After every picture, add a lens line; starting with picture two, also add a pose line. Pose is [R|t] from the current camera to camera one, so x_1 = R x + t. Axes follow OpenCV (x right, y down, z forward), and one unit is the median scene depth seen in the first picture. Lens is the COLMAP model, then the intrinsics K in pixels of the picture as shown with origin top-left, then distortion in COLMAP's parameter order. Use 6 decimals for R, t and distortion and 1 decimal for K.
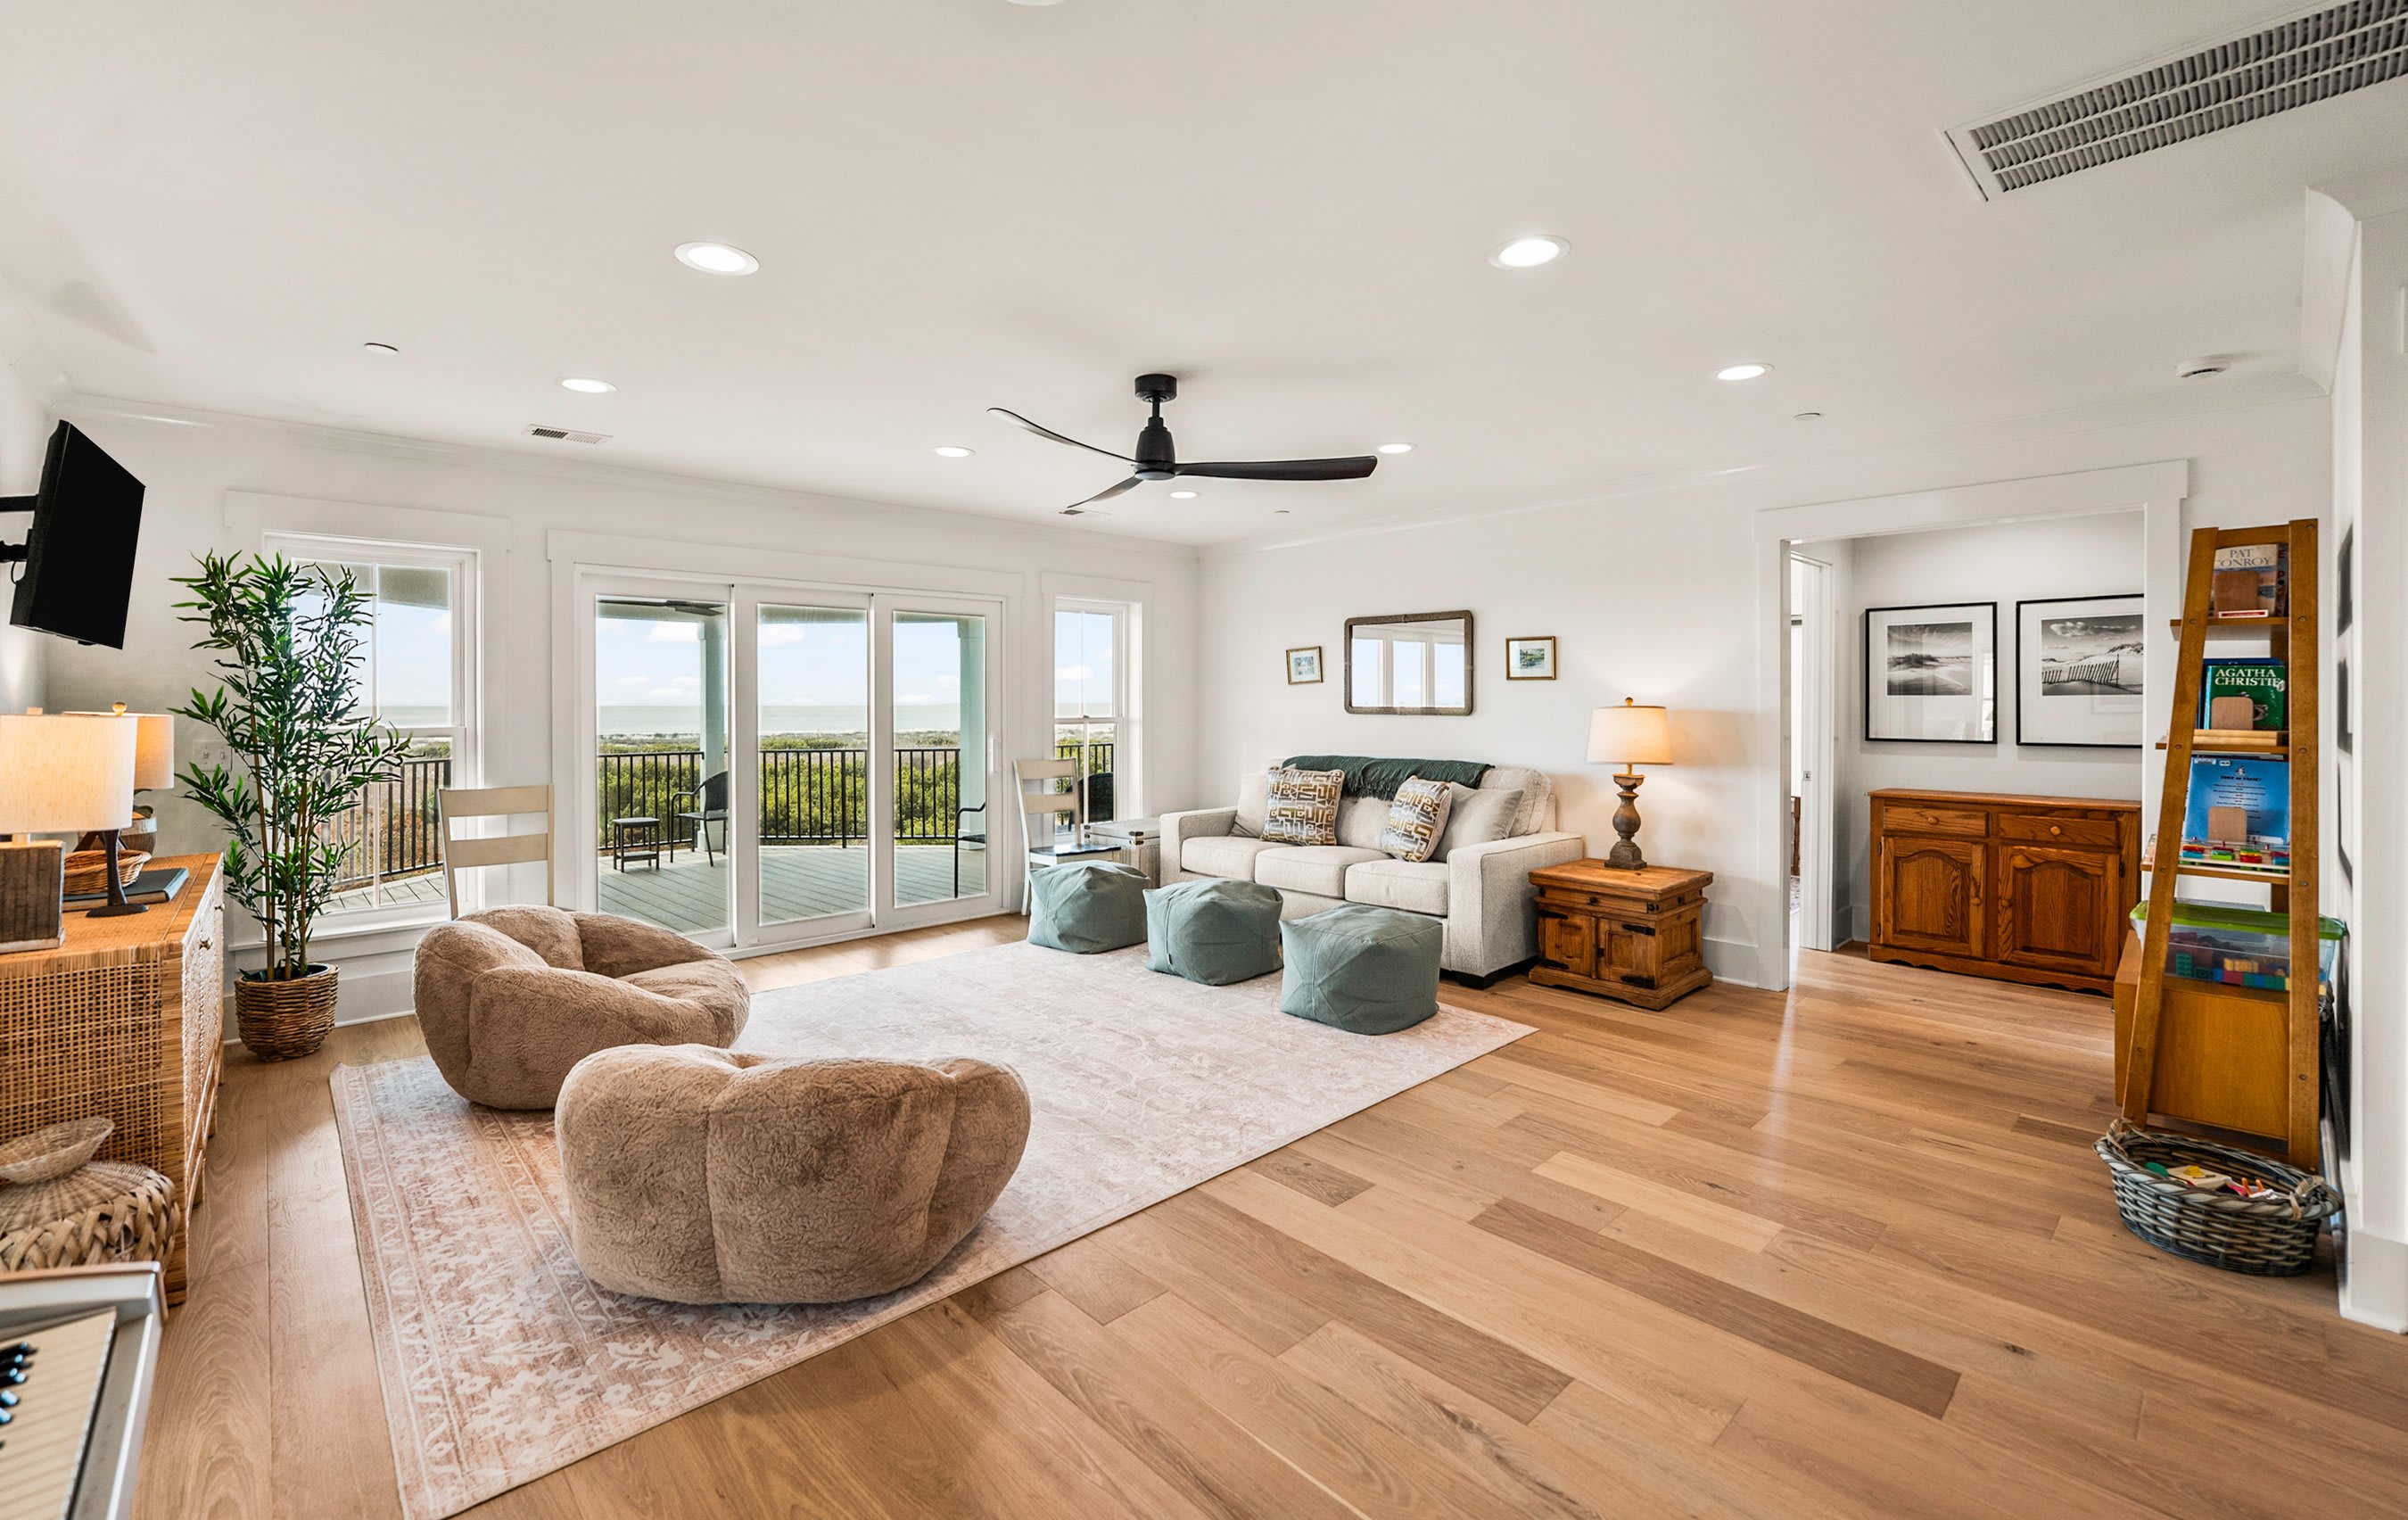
lens RADIAL K [[1006.1, 0, 1193.8], [0, 1006.1, 702.6], [0, 0, 1]] dist [-0.014289, 0.003426]
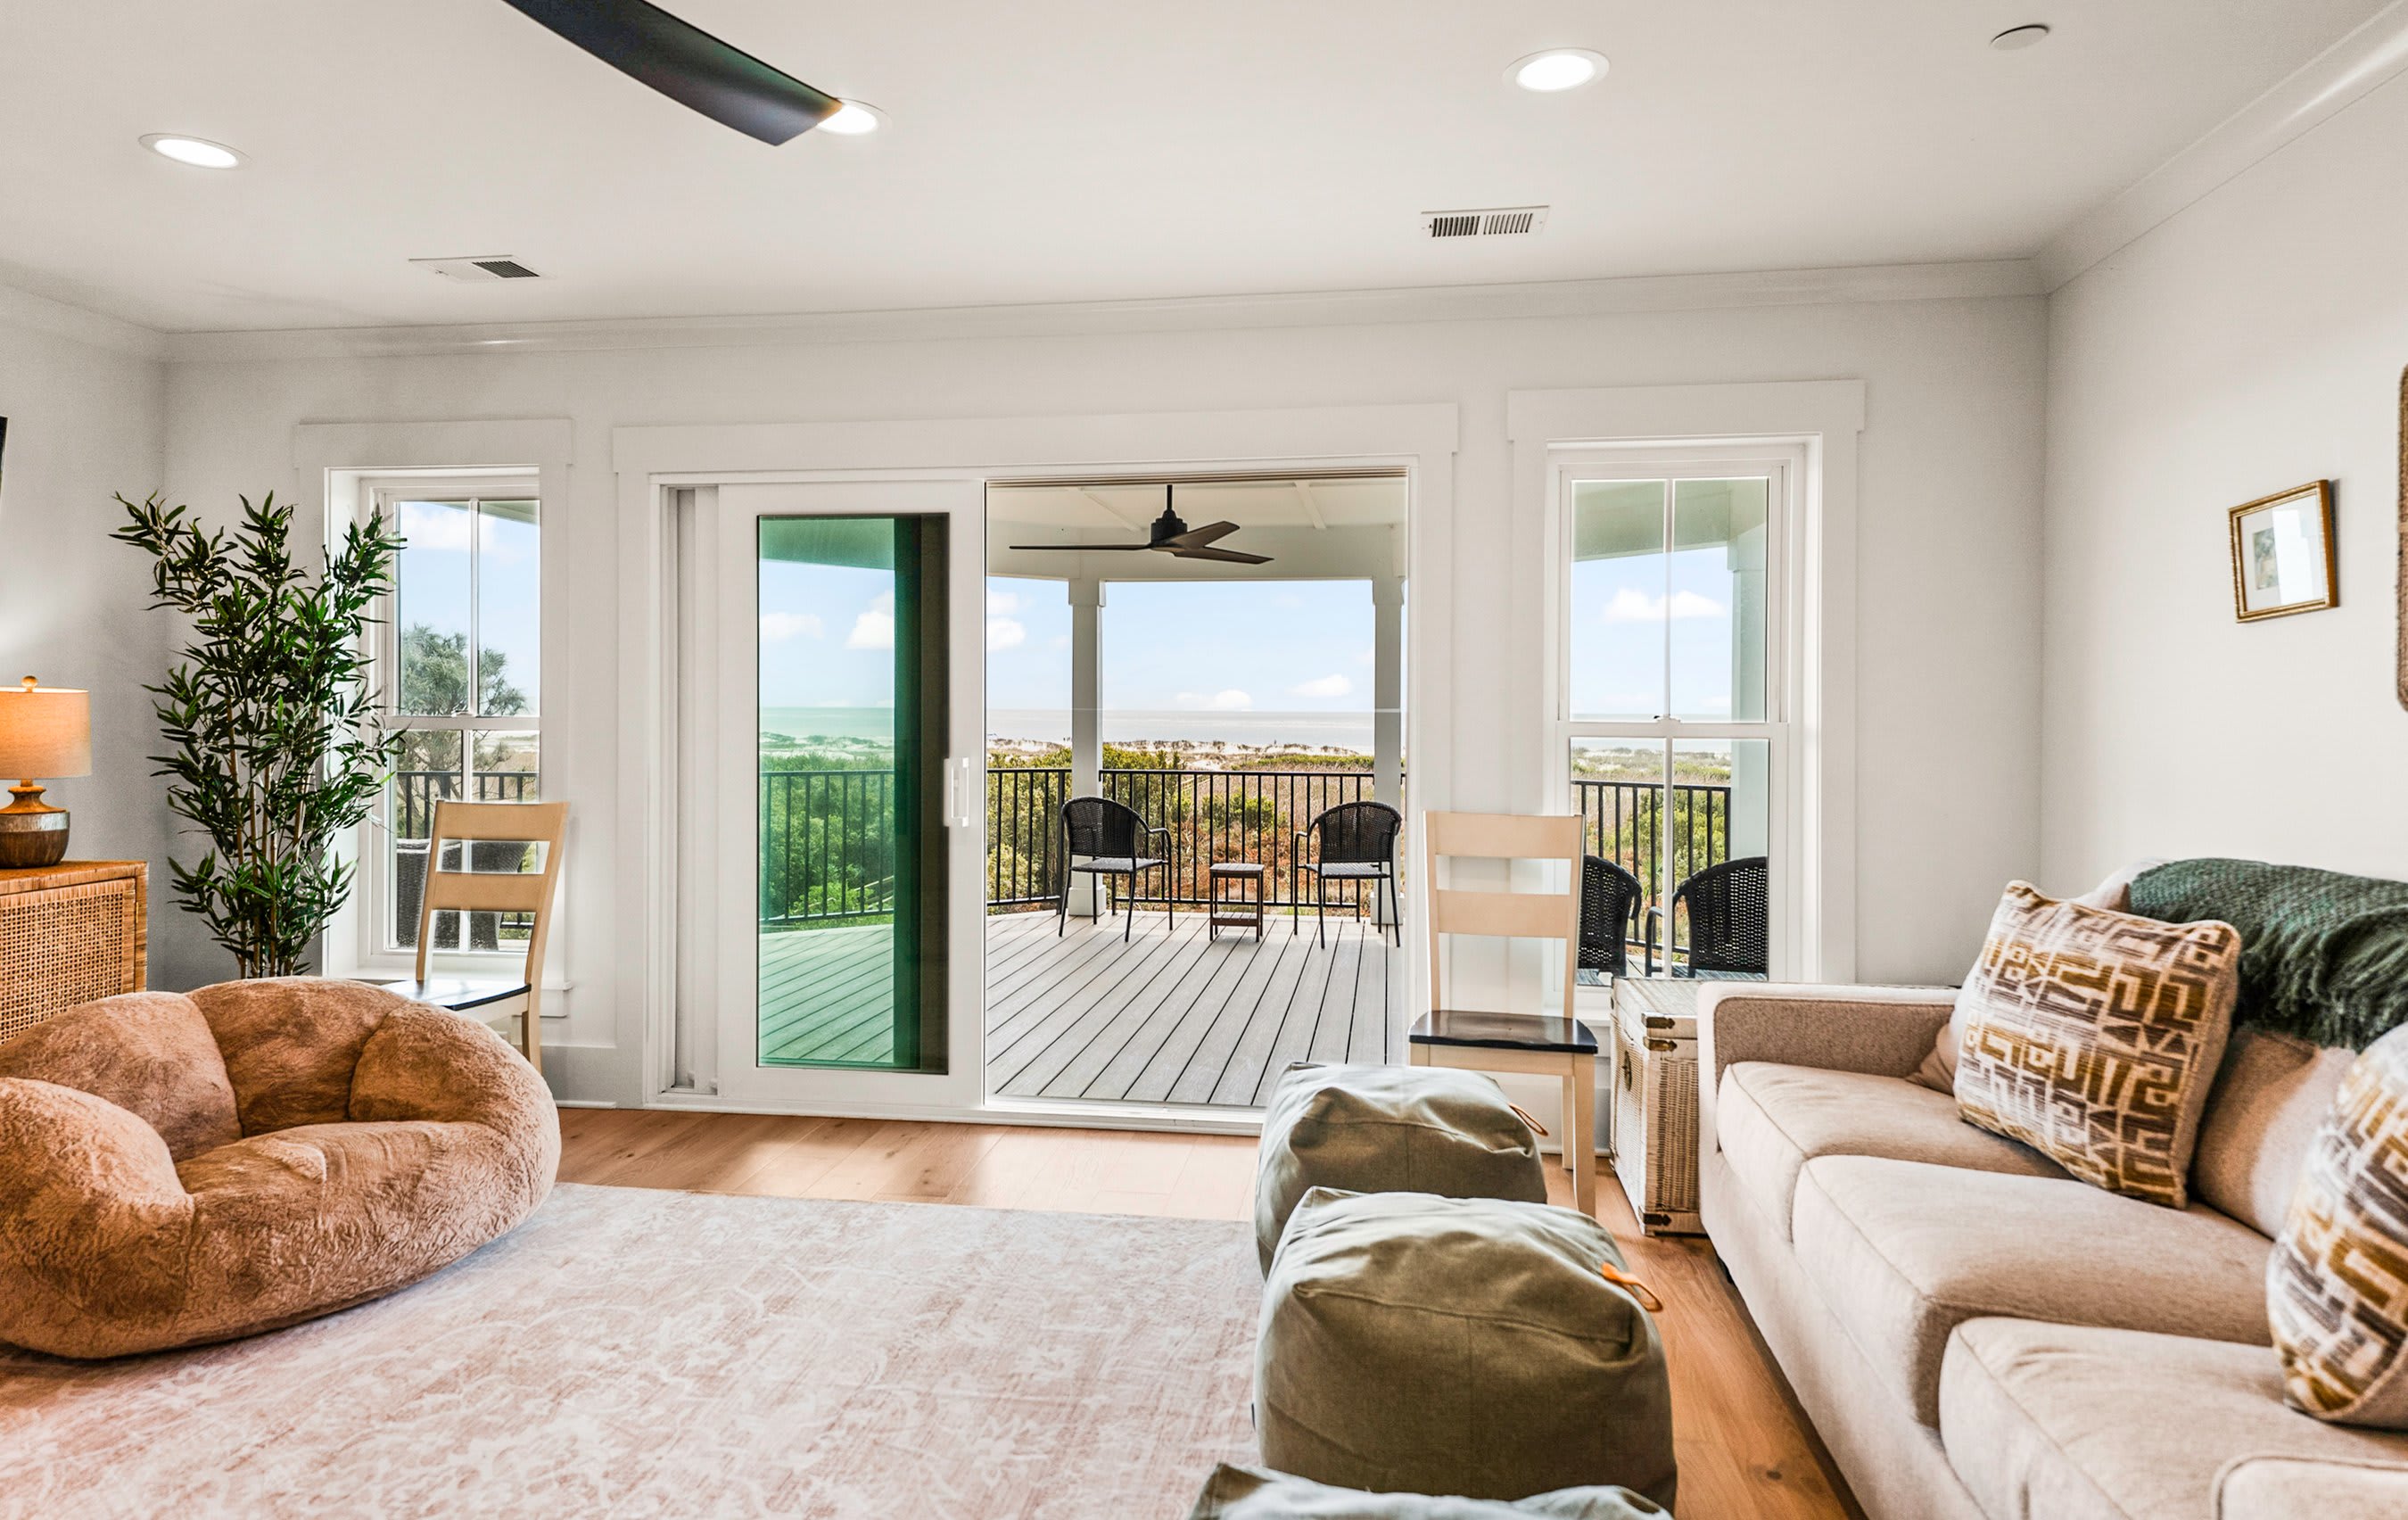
lens RADIAL K [[1399.1, 0, 1203.0], [0, 1399.1, 722.4], [0, 0, 1]] dist [0.022815, 0.003064]
pose [[0.625239, 0.012376, -0.780335, 0.408566], [-0.007191, 0.999923, 0.010097, 0.018511], [0.780400, -0.000702, 0.625280, 0.845435]]
